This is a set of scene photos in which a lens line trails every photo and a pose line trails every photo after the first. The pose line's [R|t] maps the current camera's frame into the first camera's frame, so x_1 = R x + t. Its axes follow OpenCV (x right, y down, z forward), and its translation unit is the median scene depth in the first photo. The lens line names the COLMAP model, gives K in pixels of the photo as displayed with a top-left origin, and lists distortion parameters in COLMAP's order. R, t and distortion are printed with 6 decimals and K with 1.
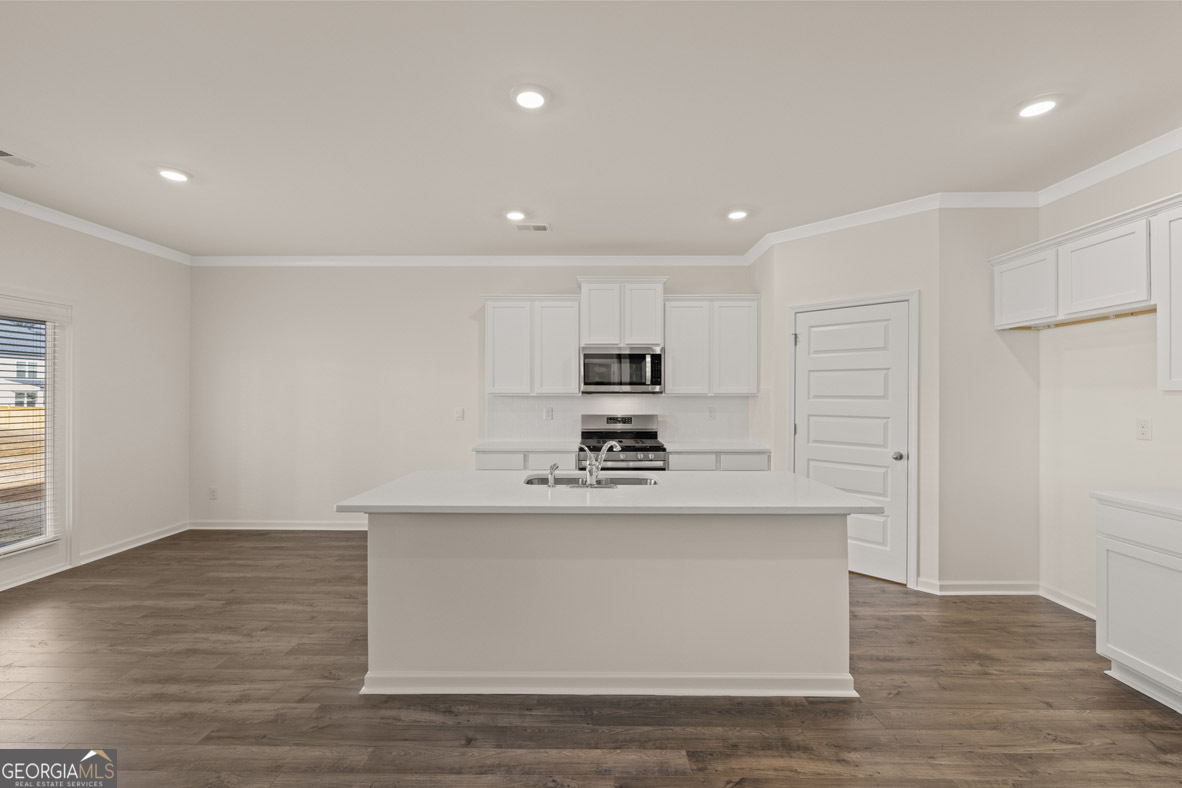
lens RADIAL K [[499.3, 0, 589.6], [0, 499.3, 390.7], [0, 0, 1]] dist [-0.000968, -0.000241]
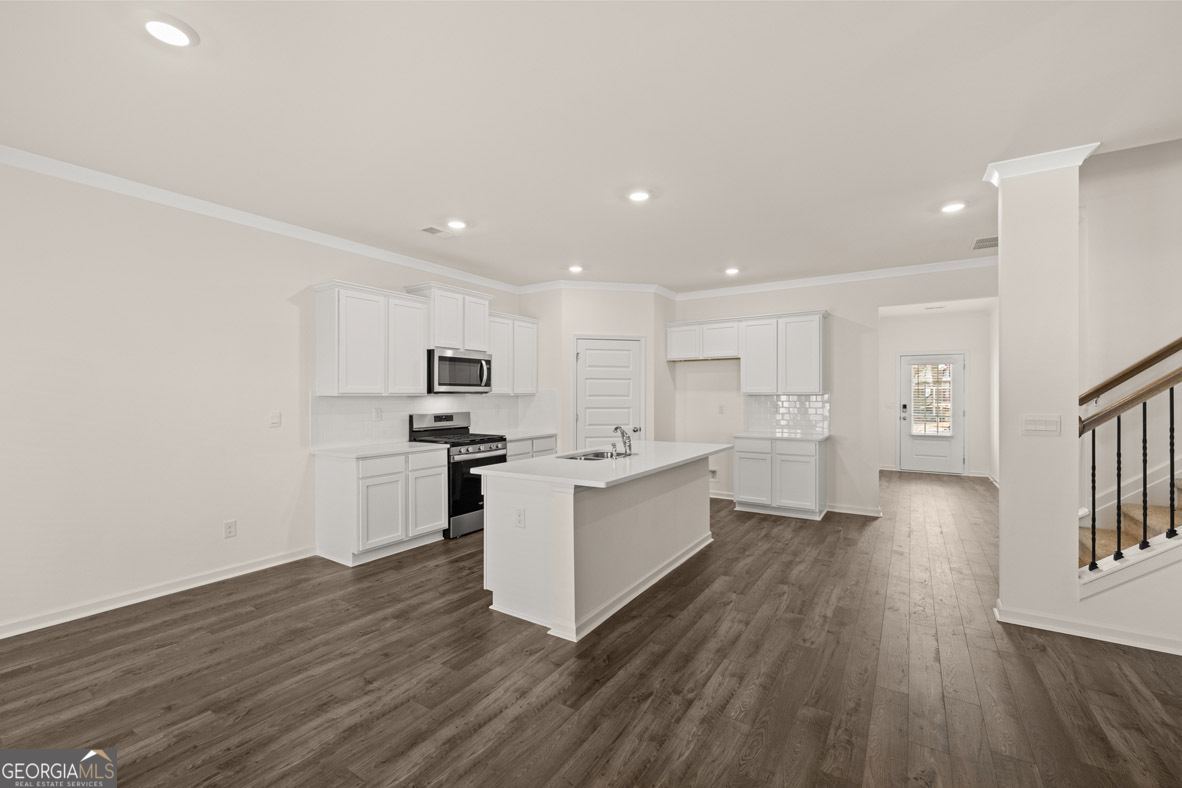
lens RADIAL K [[499.3, 0, 589.2], [0, 499.3, 395.3], [0, 0, 1]] dist [-0.000968, -0.000241]
pose [[0.531202, -0.003169, 0.847239, -1.014330], [-0.007091, 0.999941, 0.008186, -0.002155], [-0.847215, -0.010356, 0.531149, 0.231367]]
